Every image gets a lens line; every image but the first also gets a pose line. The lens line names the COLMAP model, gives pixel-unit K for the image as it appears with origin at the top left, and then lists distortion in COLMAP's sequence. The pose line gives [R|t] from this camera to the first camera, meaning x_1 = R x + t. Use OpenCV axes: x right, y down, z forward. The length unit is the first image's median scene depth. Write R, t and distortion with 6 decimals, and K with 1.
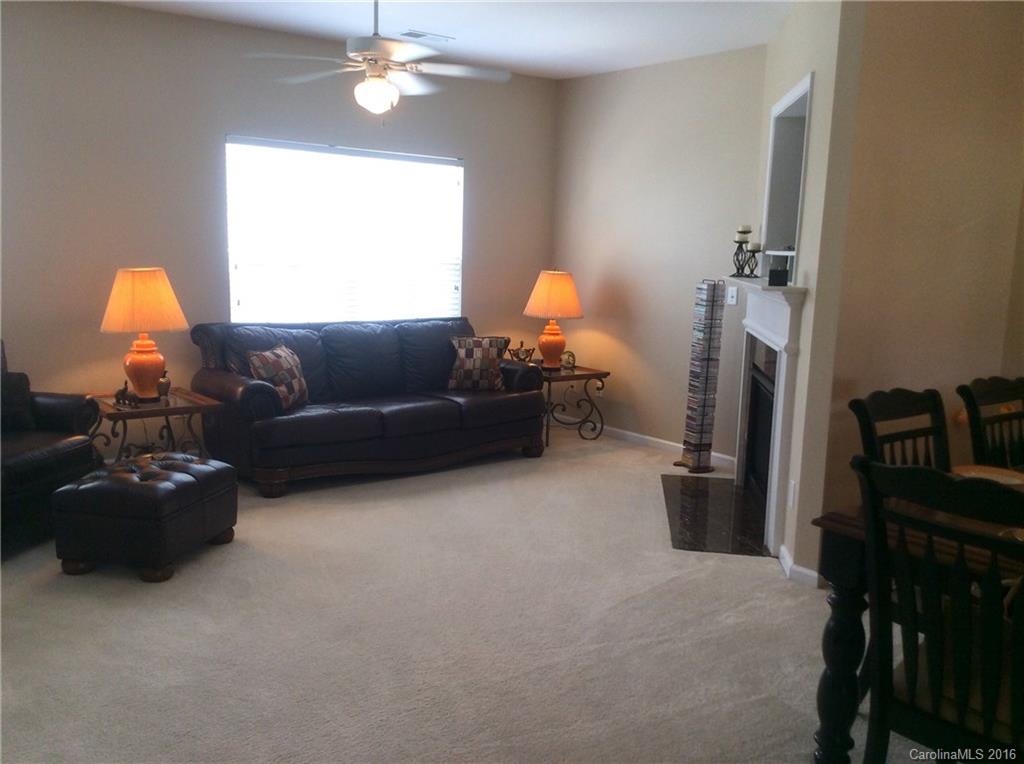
lens RADIAL K [[927.6, 0, 516.2], [0, 927.6, 393.5], [0, 0, 1]] dist [0.135652, -0.237516]
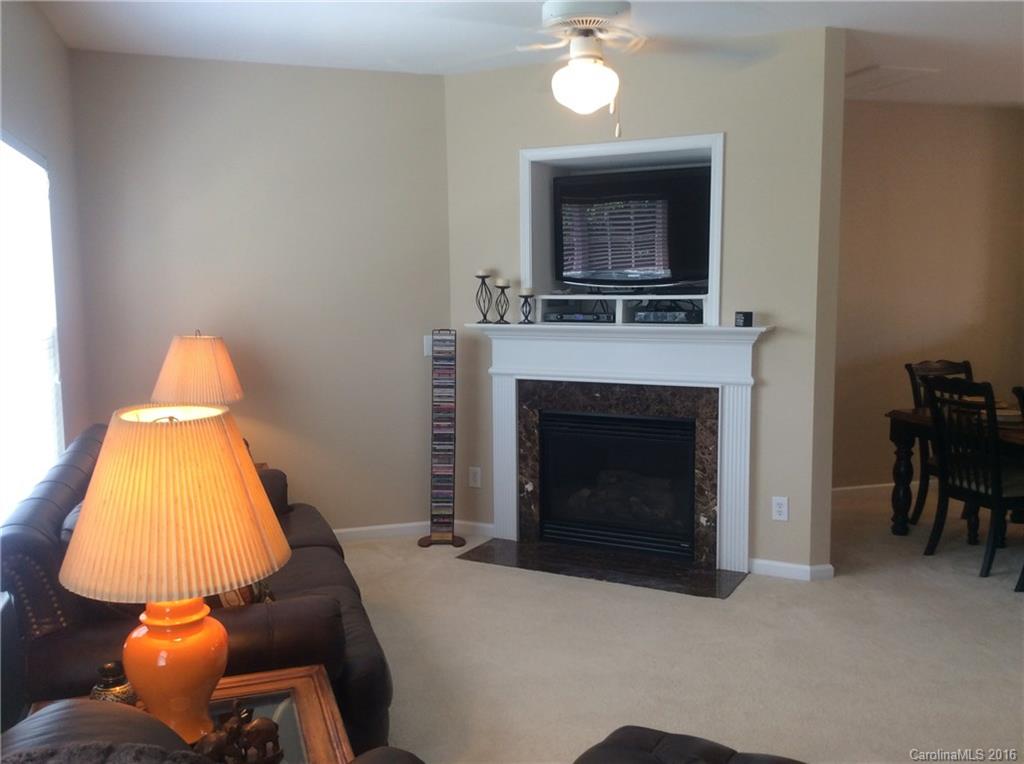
lens RADIAL K [[927.6, 0, 516.2], [0, 927.6, 393.5], [0, 0, 1]] dist [0.135652, -0.237516]
pose [[0.350195, -0.134786, 0.926928, -0.667467], [0.162544, 0.983323, 0.081577, -0.136583], [-0.922466, 0.122098, 0.366264, 0.689219]]
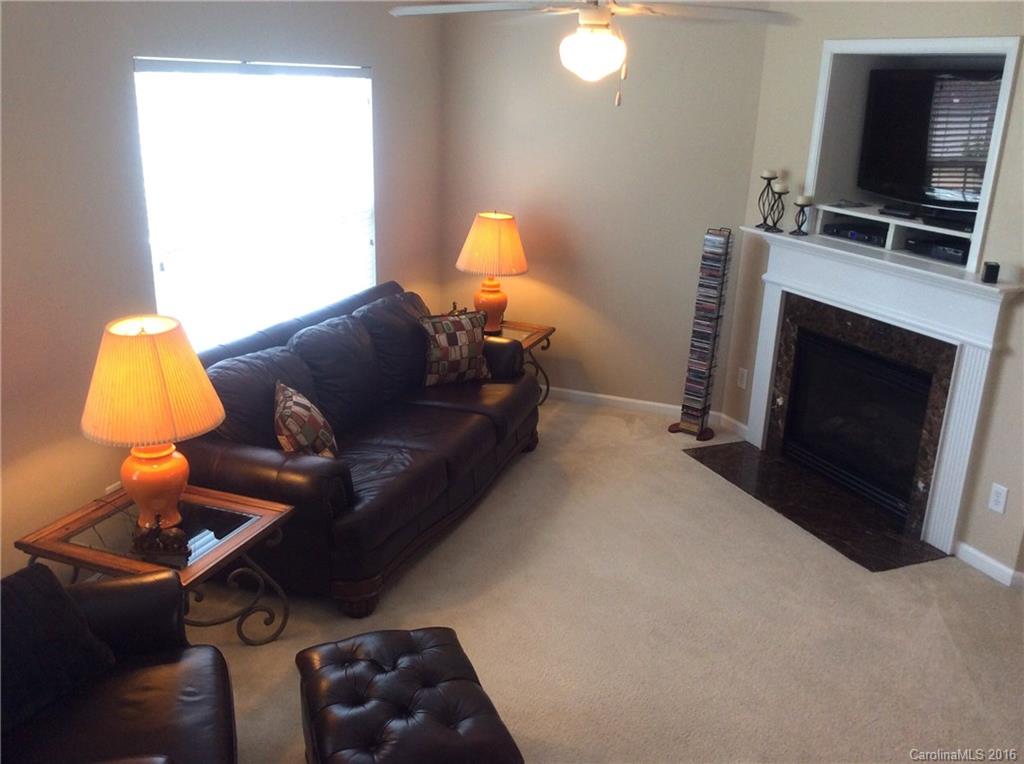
lens RADIAL K [[927.6, 0, 516.2], [0, 927.6, 393.5], [0, 0, 1]] dist [0.135652, -0.237516]
pose [[0.861844, -0.163176, 0.480207, -0.460647], [0.071638, 0.976503, 0.203249, -0.183041], [-0.502089, -0.140768, 0.853282, 0.348891]]
